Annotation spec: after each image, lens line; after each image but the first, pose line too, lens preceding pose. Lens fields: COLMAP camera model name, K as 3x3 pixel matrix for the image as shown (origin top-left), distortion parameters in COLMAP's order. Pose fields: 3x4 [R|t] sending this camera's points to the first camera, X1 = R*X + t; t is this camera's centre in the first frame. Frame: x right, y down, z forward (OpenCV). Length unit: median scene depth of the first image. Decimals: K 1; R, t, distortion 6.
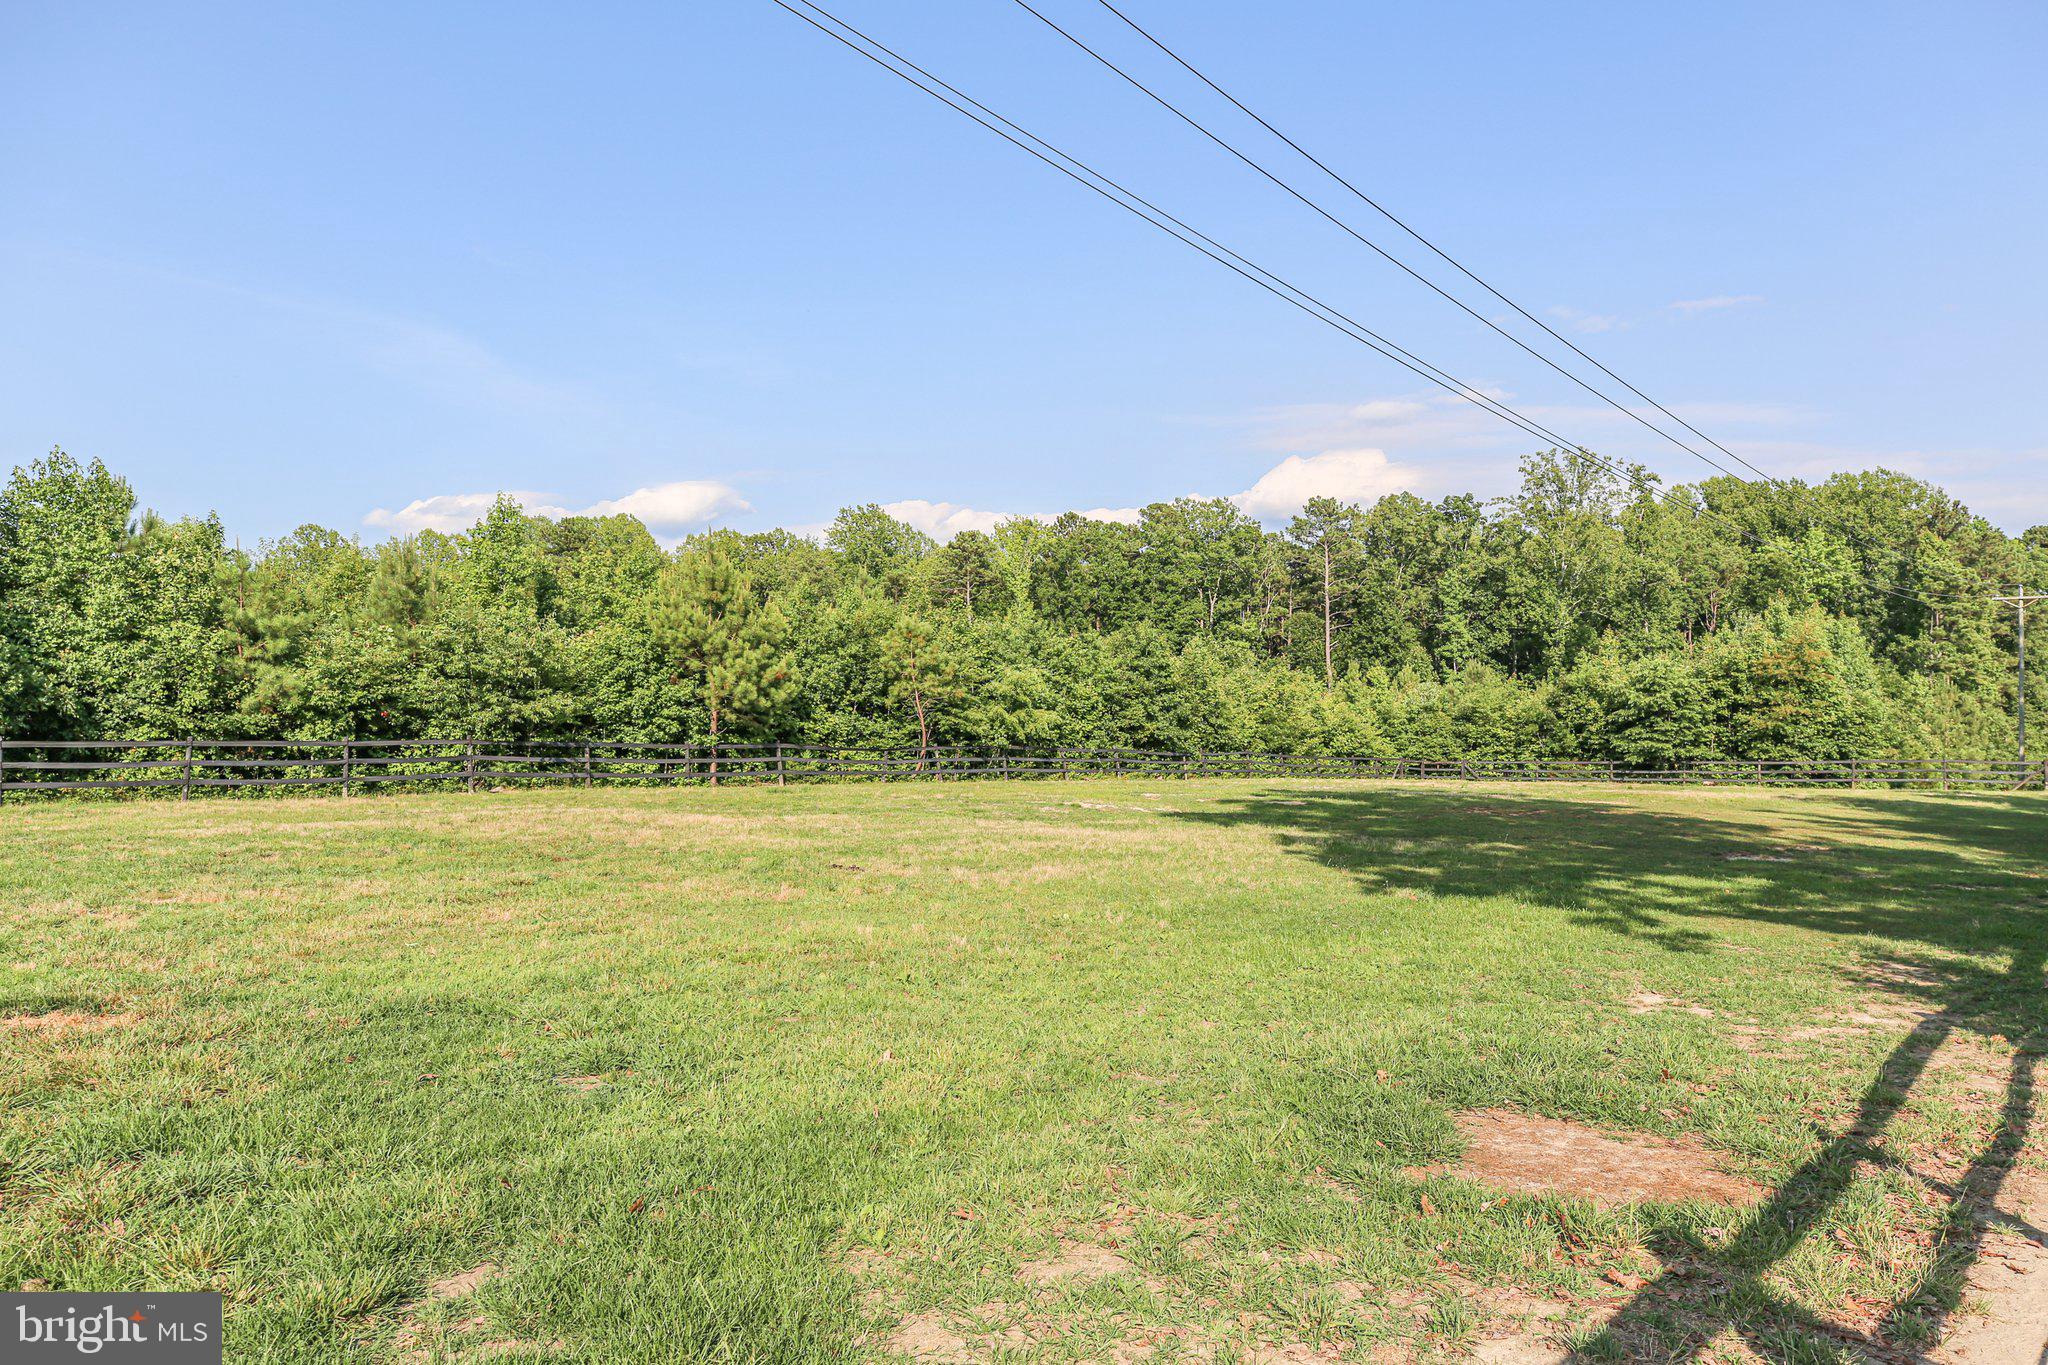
lens RADIAL K [[1495.6, 0, 1024.0], [0, 1495.6, 682.5], [0, 0, 1]] dist [0.003172, -0.005833]
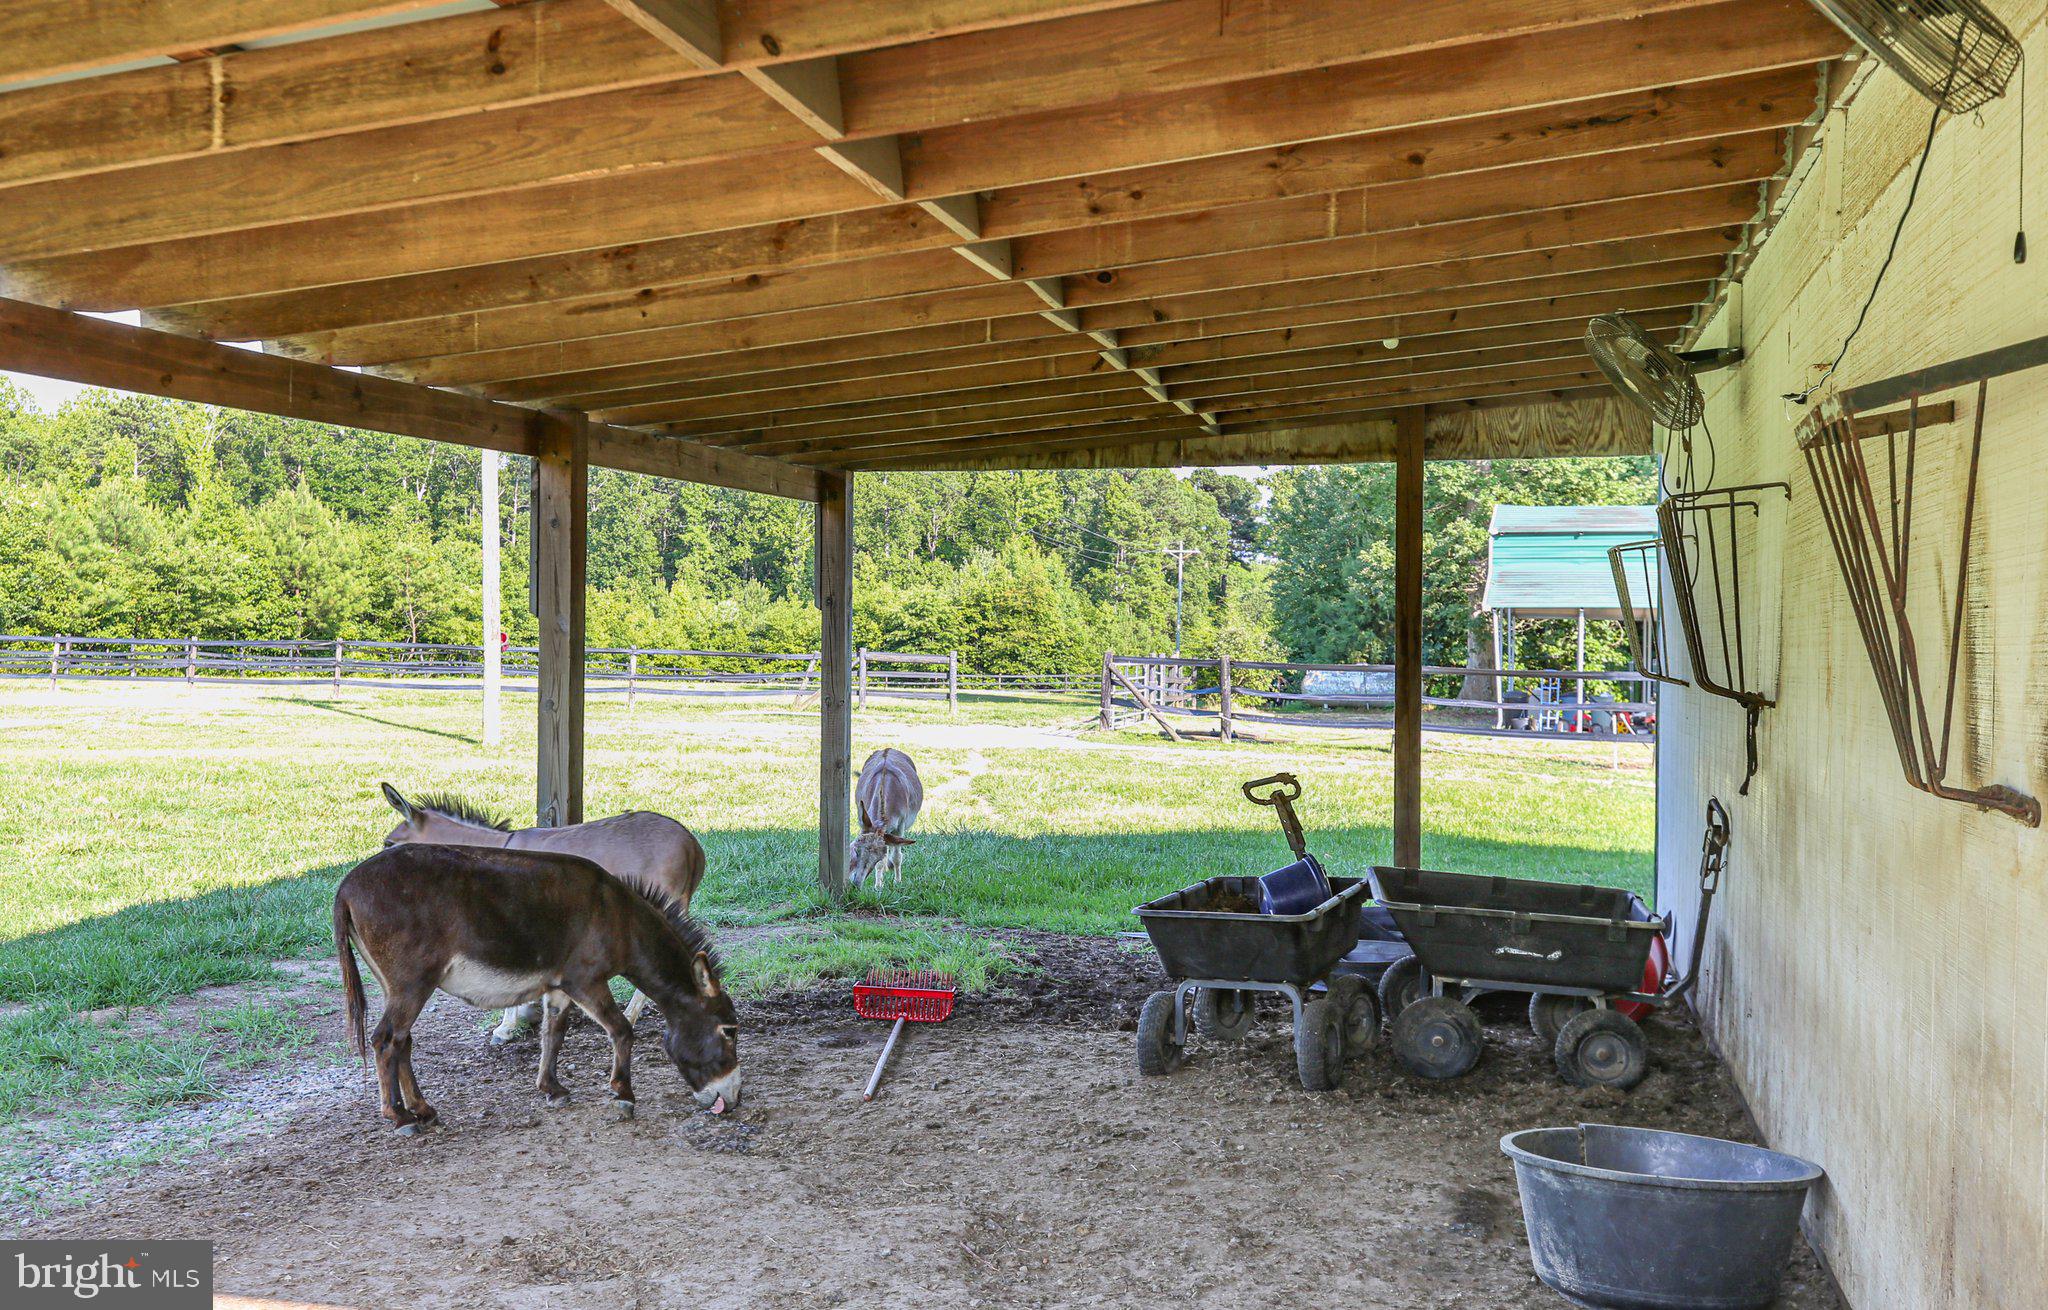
lens RADIAL K [[2437.1, 0, 1024.0], [0, 2437.1, 655.0], [0, 0, 1]] dist [-0.005184, -0.003786]
pose [[0.869165, 0.016343, 0.494252, -0.422195], [-0.035035, 0.998977, 0.028579, -0.019227], [-0.493280, -0.042156, 0.868849, -0.659504]]
